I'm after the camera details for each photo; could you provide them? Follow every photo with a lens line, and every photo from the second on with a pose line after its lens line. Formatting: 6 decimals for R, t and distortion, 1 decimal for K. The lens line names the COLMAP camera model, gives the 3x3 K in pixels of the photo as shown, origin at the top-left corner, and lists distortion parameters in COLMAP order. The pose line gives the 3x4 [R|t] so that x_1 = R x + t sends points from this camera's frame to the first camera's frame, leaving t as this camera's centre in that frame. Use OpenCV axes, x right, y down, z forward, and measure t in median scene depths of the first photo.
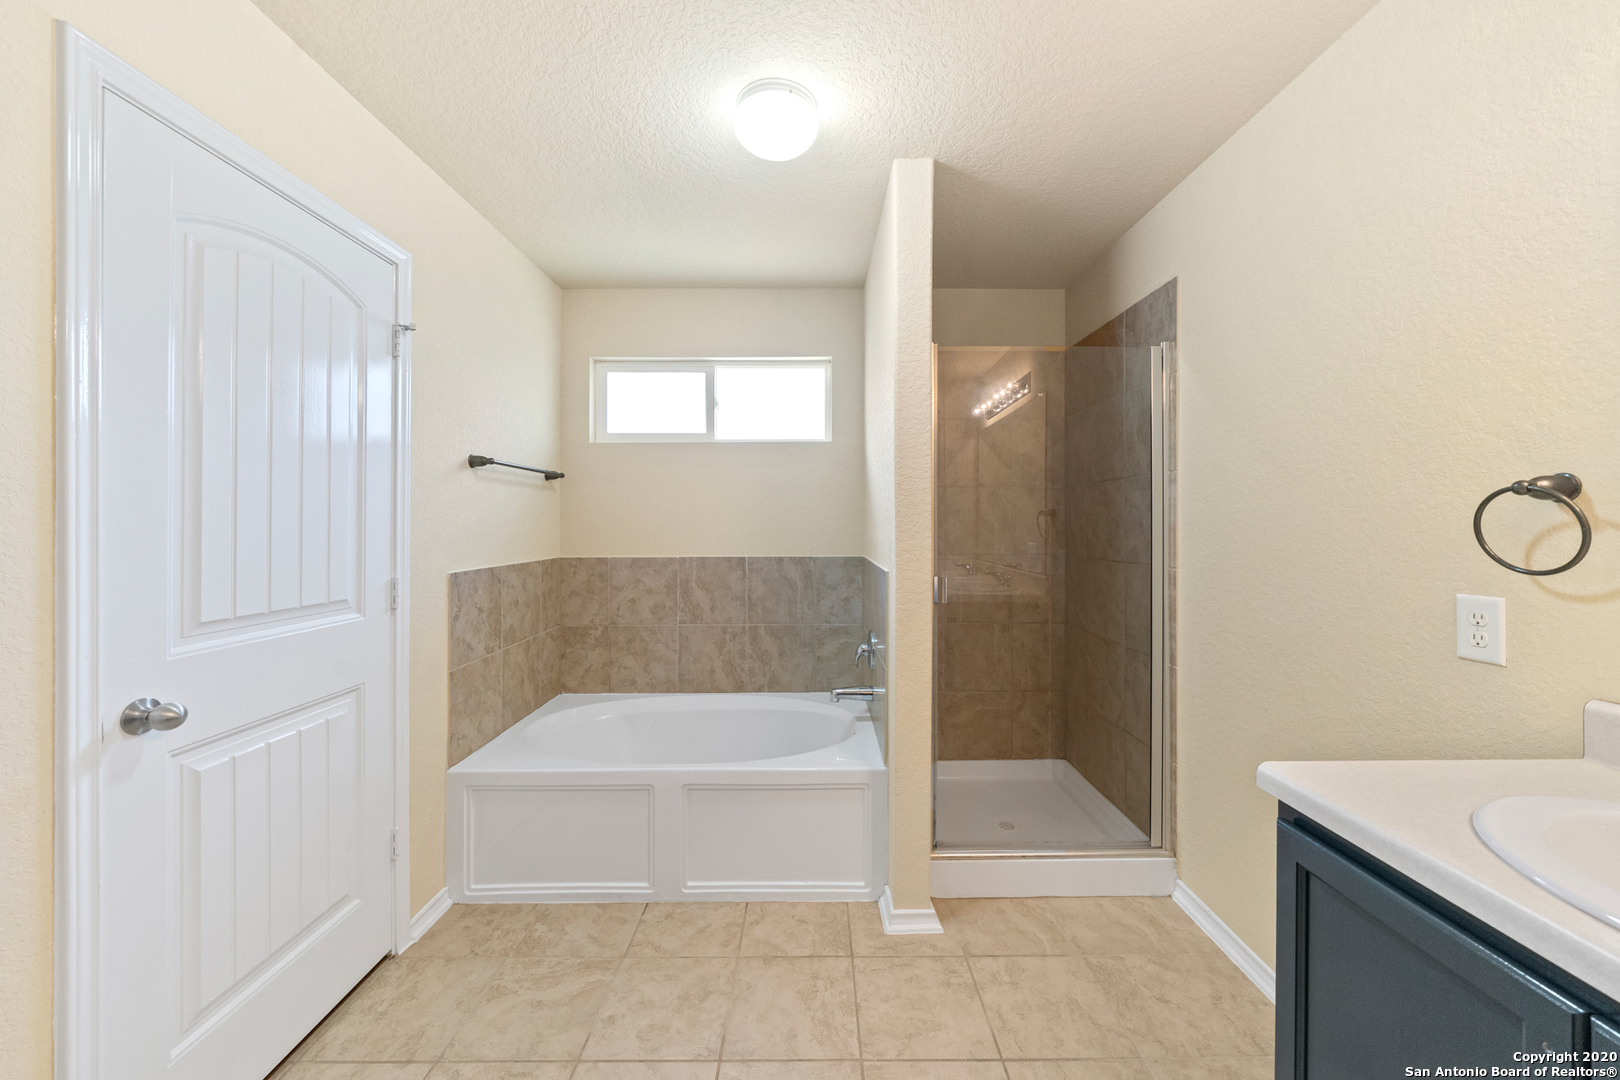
lens RADIAL K [[594.8, 0, 809.8], [0, 594.8, 523.0], [0, 0, 1]] dist [-0.003358, -0.000011]
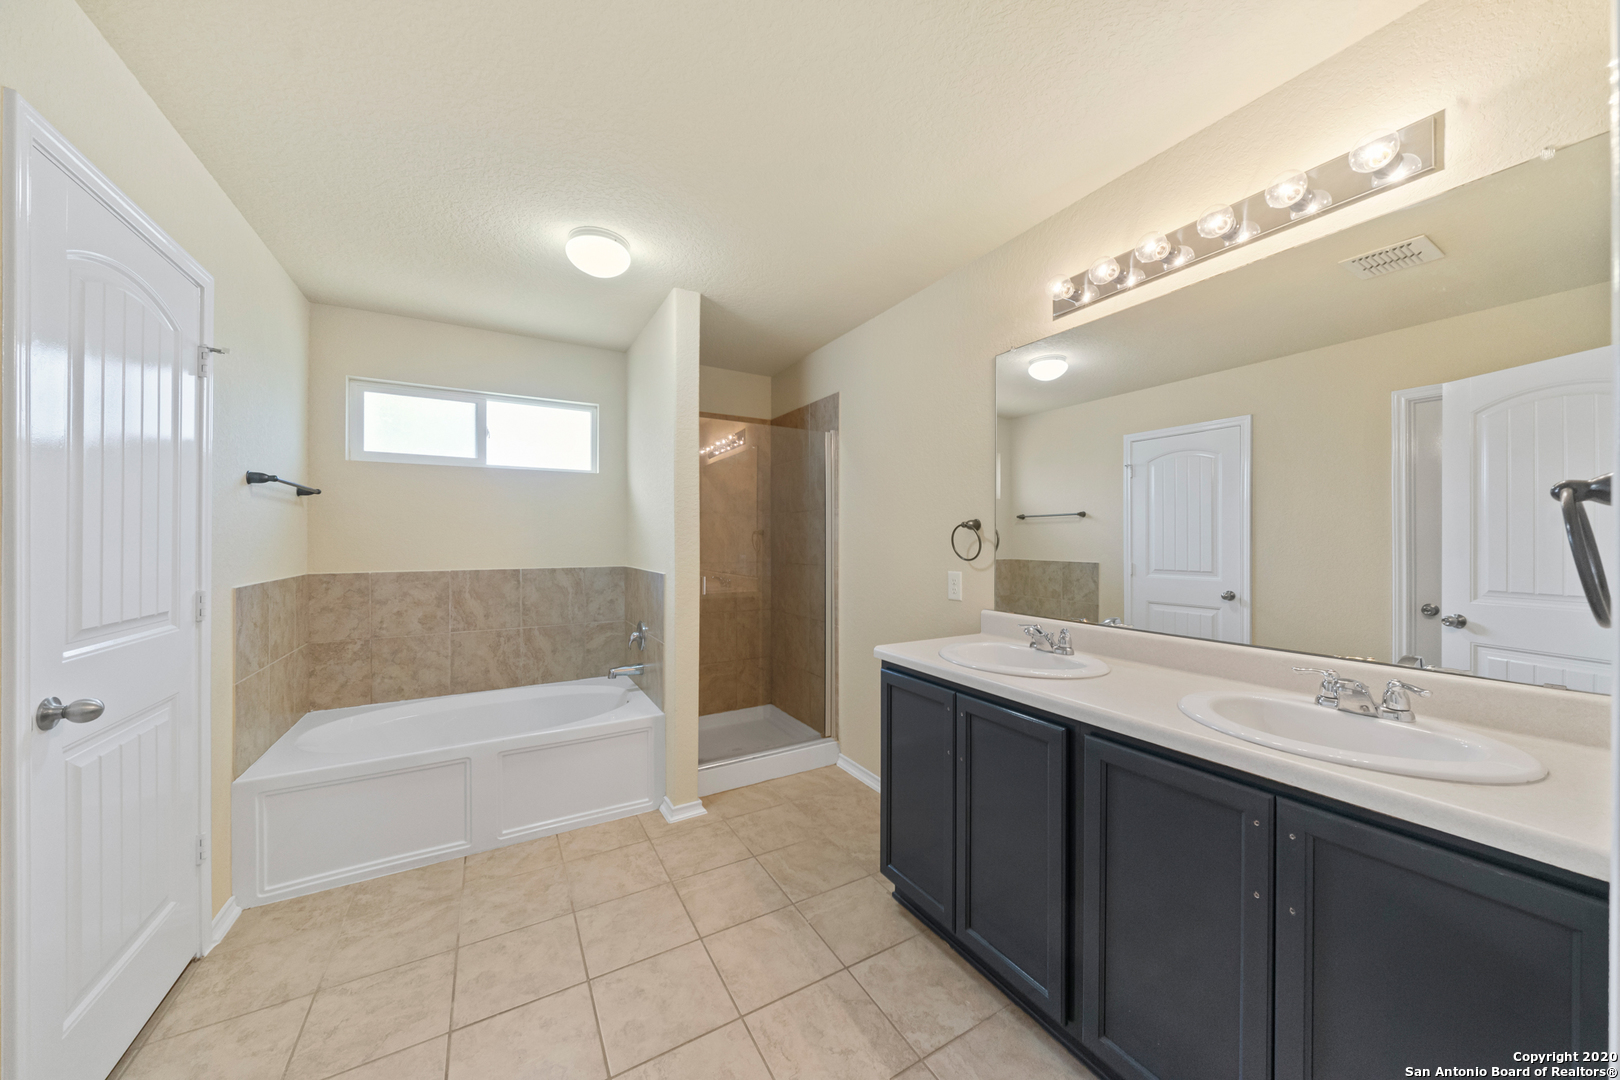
lens RADIAL K [[559.7, 0, 815.7], [0, 559.7, 541.7], [0, 0, 1]] dist [-0.006466, -0.000234]
pose [[0.864617, 0.000136, 0.502431, -0.225428], [-0.000919, 0.999999, 0.001311, 0.003235], [-0.502430, -0.001595, 0.864616, -0.322883]]
